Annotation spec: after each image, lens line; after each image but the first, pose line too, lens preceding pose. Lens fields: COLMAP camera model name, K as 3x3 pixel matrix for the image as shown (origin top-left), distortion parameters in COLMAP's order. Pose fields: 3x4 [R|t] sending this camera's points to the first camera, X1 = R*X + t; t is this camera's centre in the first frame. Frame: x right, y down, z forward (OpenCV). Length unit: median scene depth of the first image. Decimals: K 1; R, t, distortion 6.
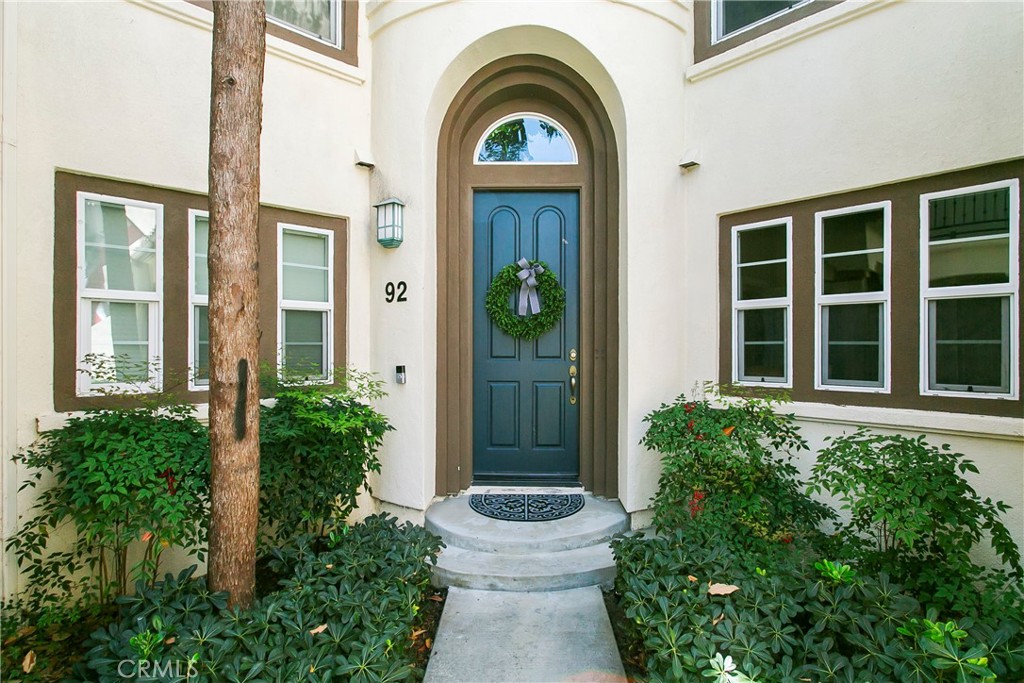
lens RADIAL K [[516.9, 0, 512.0], [0, 516.9, 341.5], [0, 0, 1]] dist [-0.000098, -0.000040]
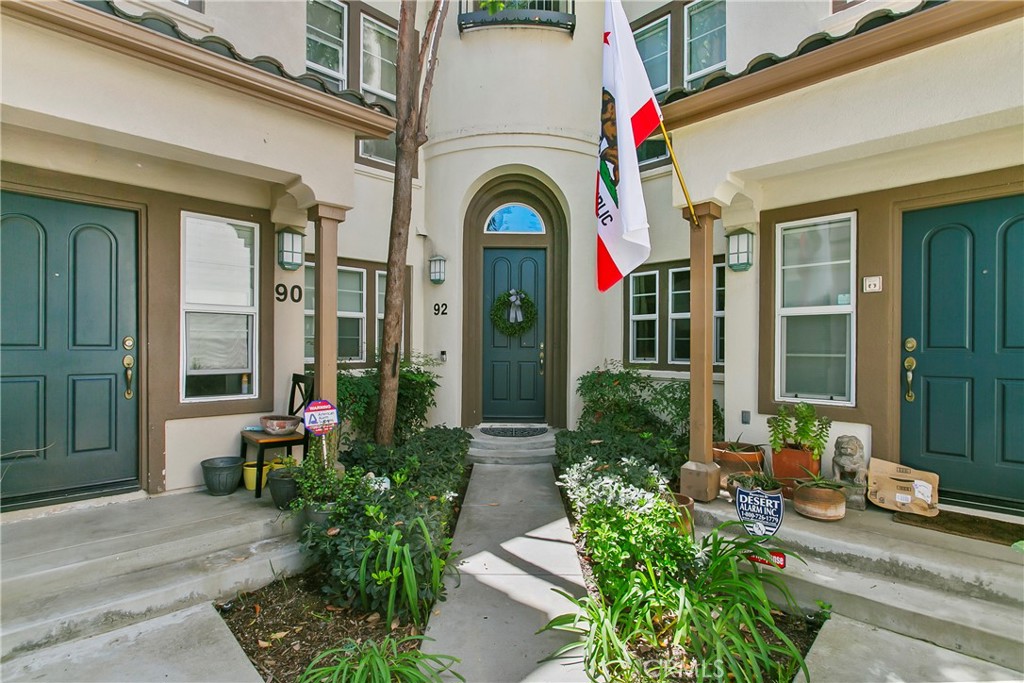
lens RADIAL K [[516.9, 0, 512.0], [0, 516.9, 341.5], [0, 0, 1]] dist [-0.000098, -0.000040]
pose [[0.999717, 0.004732, 0.023317, -0.021578], [-0.004714, 0.999989, -0.000835, 0.014768], [-0.023321, 0.000724, 0.999728, -0.772685]]
